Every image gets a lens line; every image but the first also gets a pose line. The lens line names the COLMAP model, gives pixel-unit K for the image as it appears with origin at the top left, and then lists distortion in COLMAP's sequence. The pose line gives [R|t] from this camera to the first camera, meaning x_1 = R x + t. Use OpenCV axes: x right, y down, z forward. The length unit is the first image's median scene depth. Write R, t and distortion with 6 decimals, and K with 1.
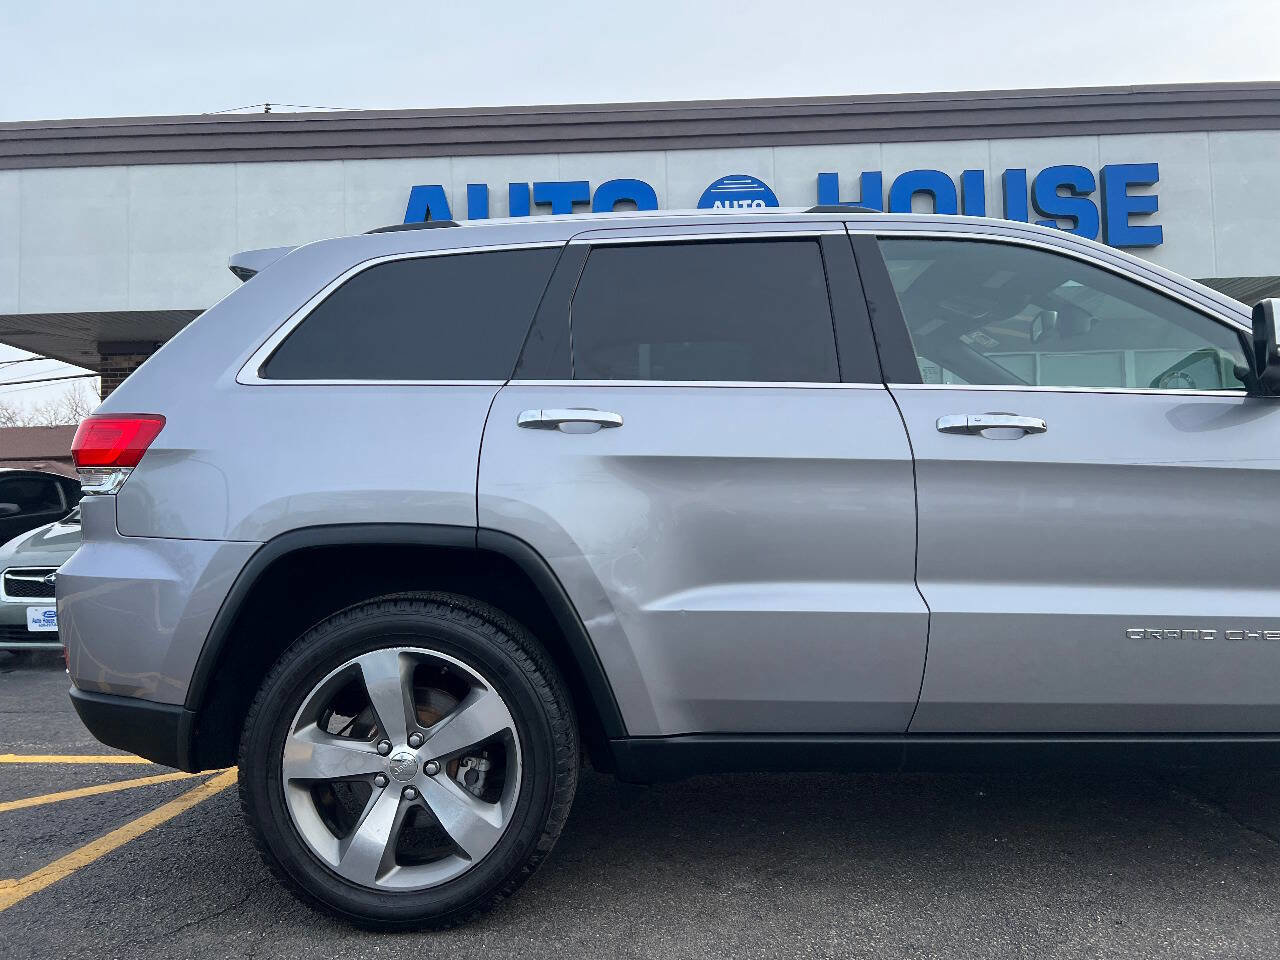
lens RADIAL K [[959.3, 0, 648.3], [0, 959.3, 479.6], [0, 0, 1]] dist [0.058148, -0.062302]
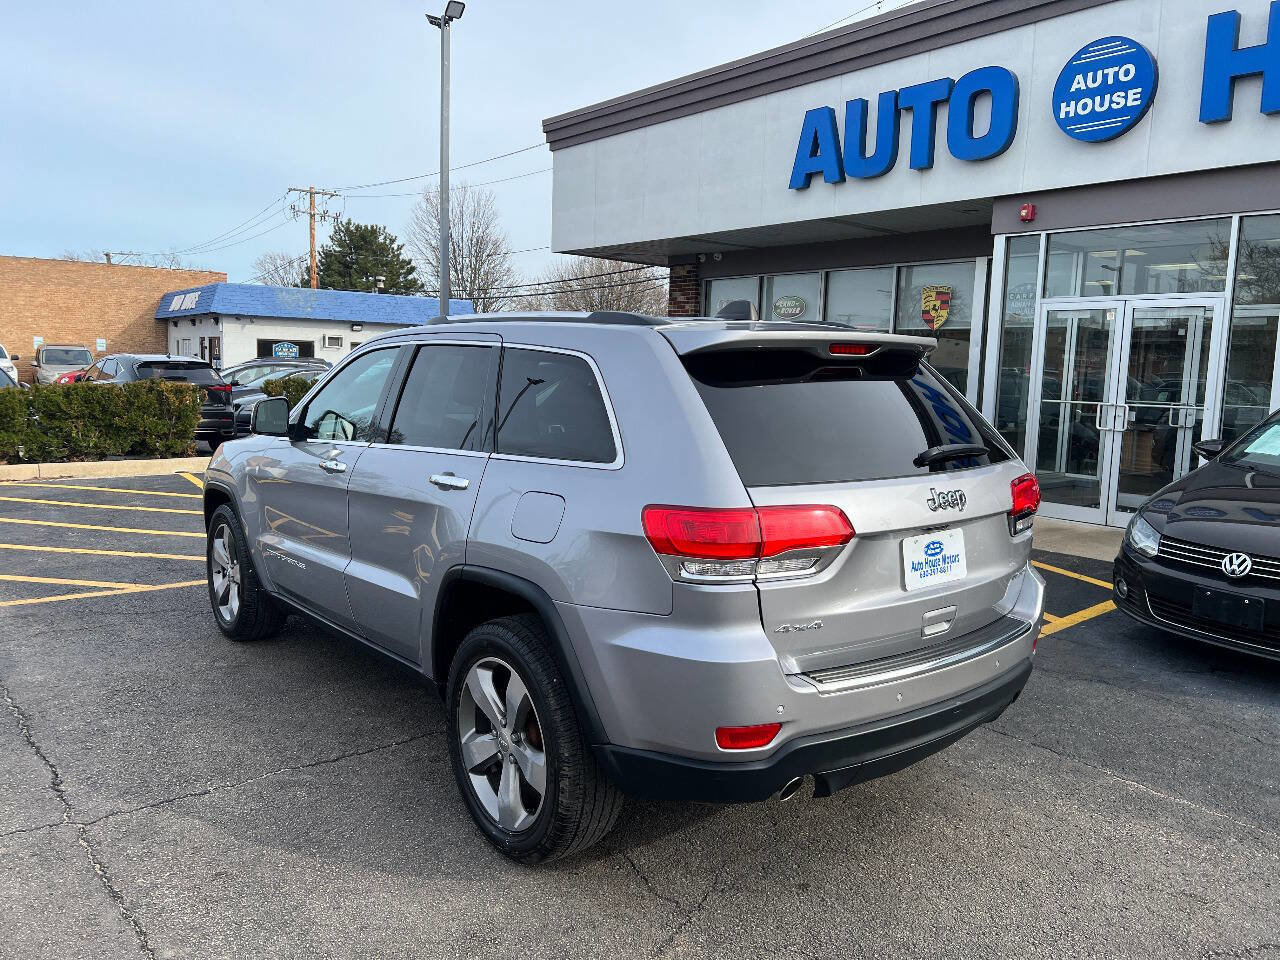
lens RADIAL K [[959.3, 0, 637.6], [0, 959.3, 480.5], [0, 0, 1]] dist [0.058148, -0.062302]
pose [[0.653721, 0.135137, -0.744572, 0.513211], [-0.007412, 0.985022, 0.172270, -0.076317], [0.756699, -0.107097, 0.644931, 0.094149]]
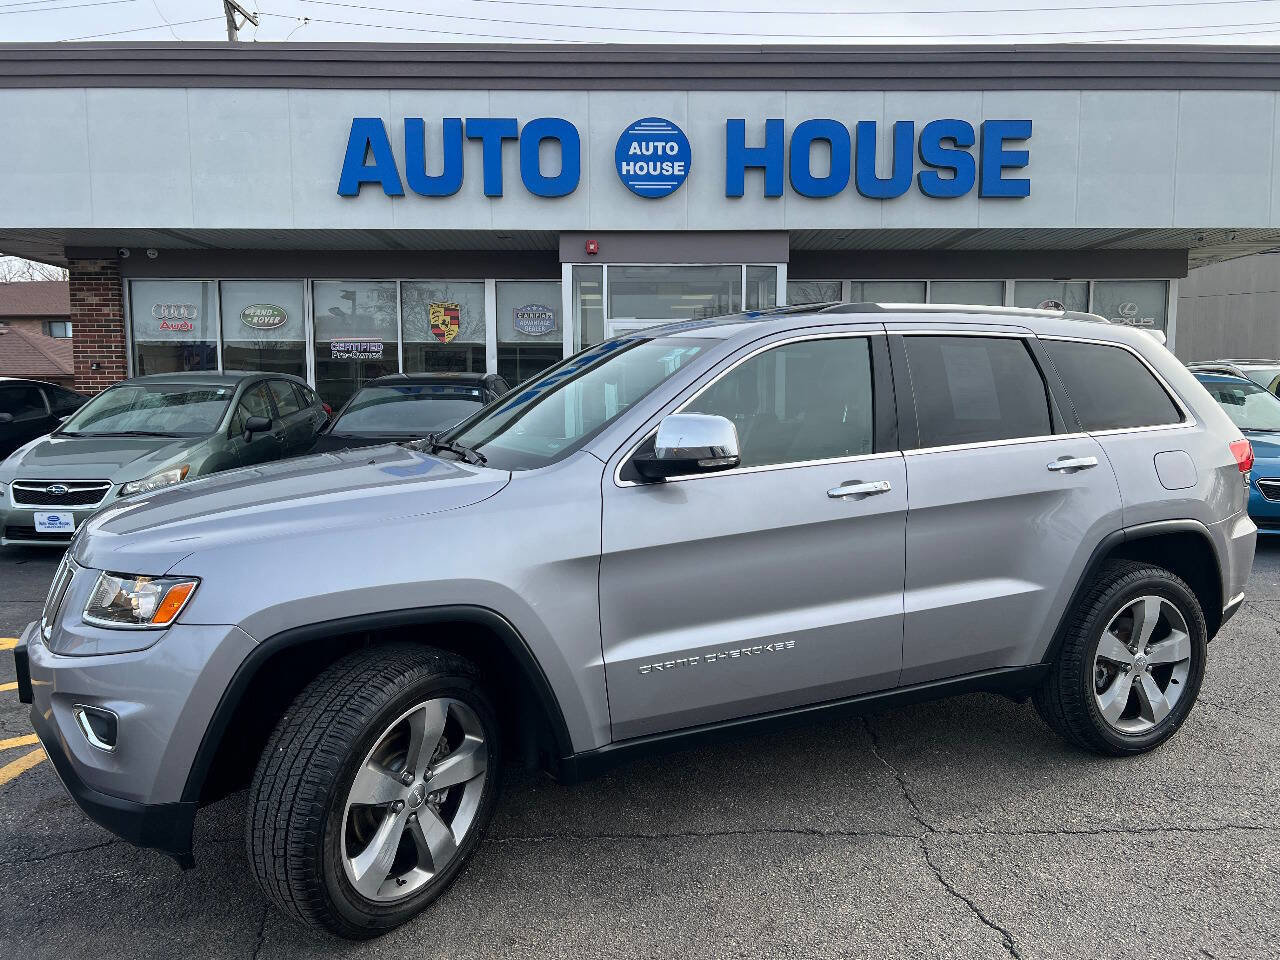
lens RADIAL K [[959.3, 0, 649.7], [0, 959.3, 486.2], [0, 0, 1]] dist [0.058148, -0.062302]
pose [[0.999240, 0.021784, 0.032332, 0.061648], [-0.026238, 0.989165, 0.144447, -0.060547], [-0.028835, -0.145185, 0.988984, -0.144121]]
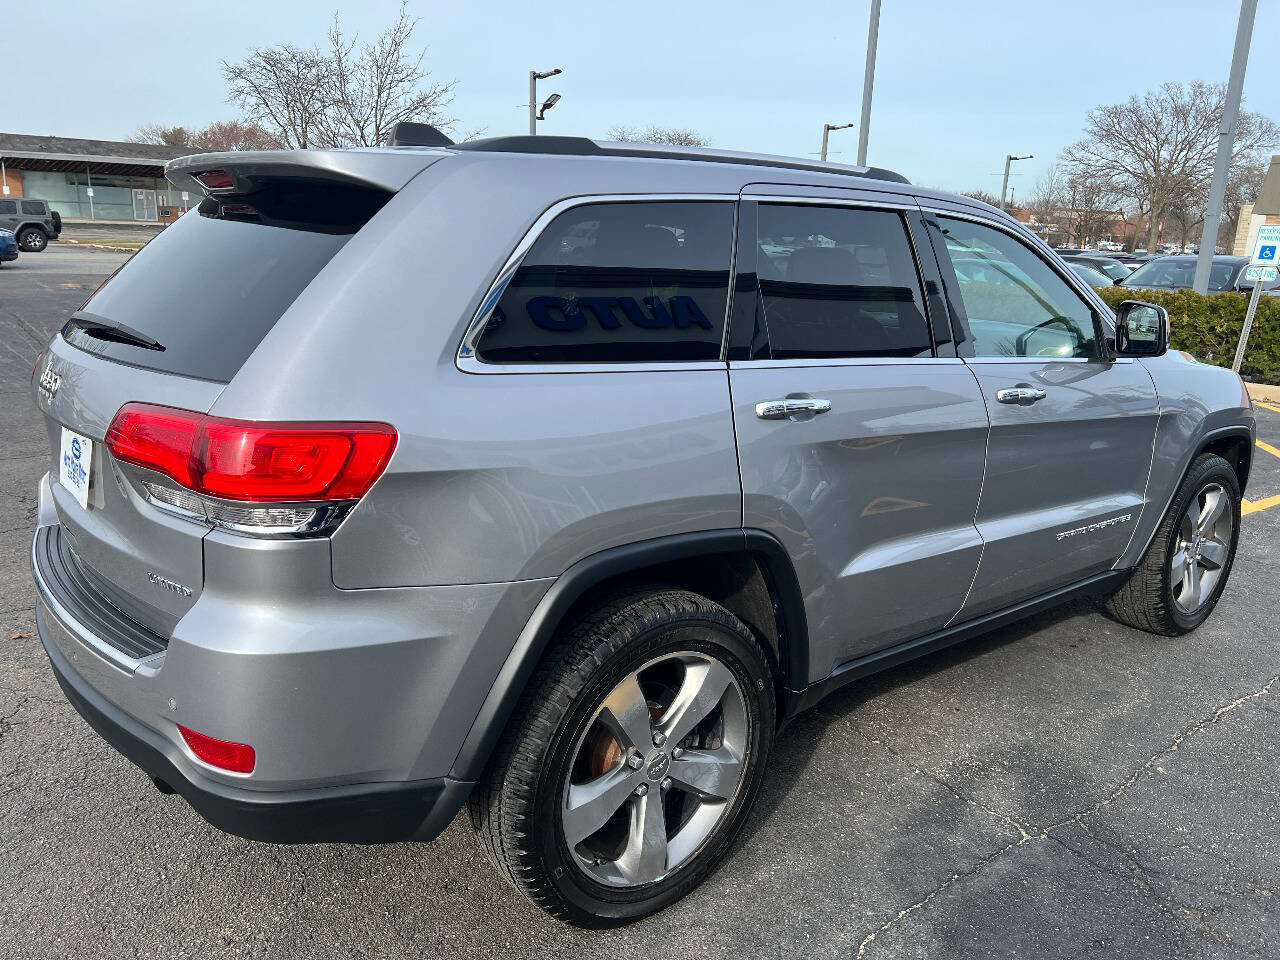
lens RADIAL K [[955.9, 0, 642.5], [0, 955.9, 475.0], [0, 0, 1]] dist [0.039632, -0.024895]
pose [[0.777125, -0.097851, 0.621693, -0.180647], [-0.074668, 0.966526, 0.245462, -0.049619], [-0.624901, -0.237175, 0.743805, 0.076184]]
